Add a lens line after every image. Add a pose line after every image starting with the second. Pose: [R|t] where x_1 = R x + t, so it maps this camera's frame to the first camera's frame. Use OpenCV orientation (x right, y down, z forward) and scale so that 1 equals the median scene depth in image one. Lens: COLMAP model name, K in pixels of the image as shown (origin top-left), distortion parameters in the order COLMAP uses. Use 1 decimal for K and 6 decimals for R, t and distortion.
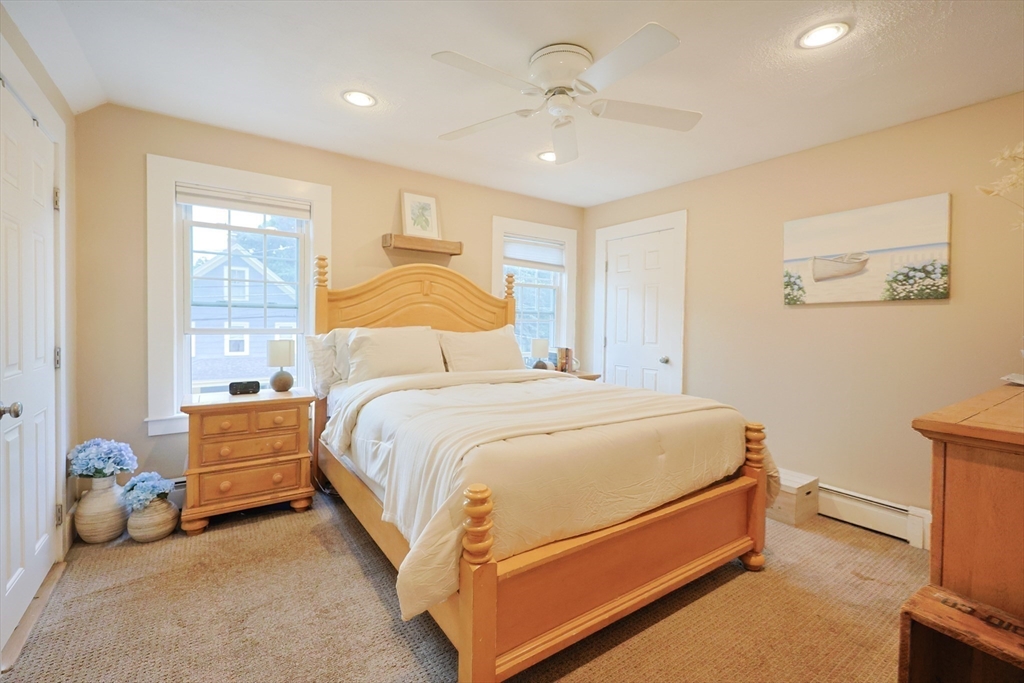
lens RADIAL K [[435.1, 0, 511.8], [0, 435.1, 334.8], [0, 0, 1]] dist [0.000018, -0.000333]
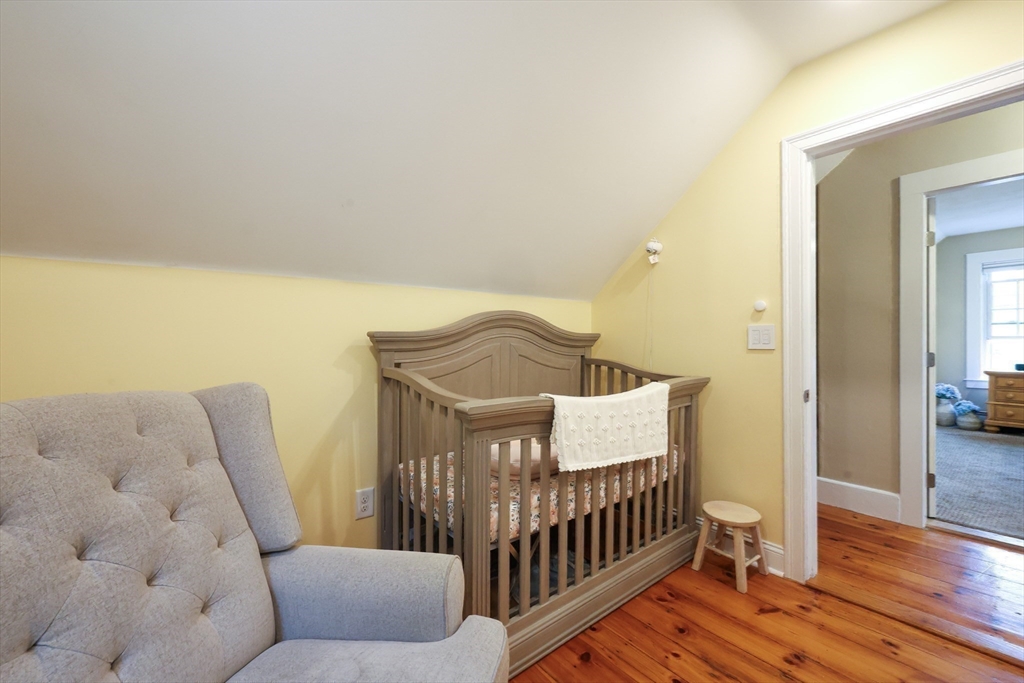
lens RADIAL K [[418.4, 0, 513.4], [0, 418.4, 346.0], [0, 0, 1]] dist [0.000622, -0.000137]
pose [[0.055678, -0.014952, -0.998337, 1.128877], [-0.022881, 0.999606, -0.016247, 0.120096], [0.998187, 0.023747, 0.055314, -1.380438]]
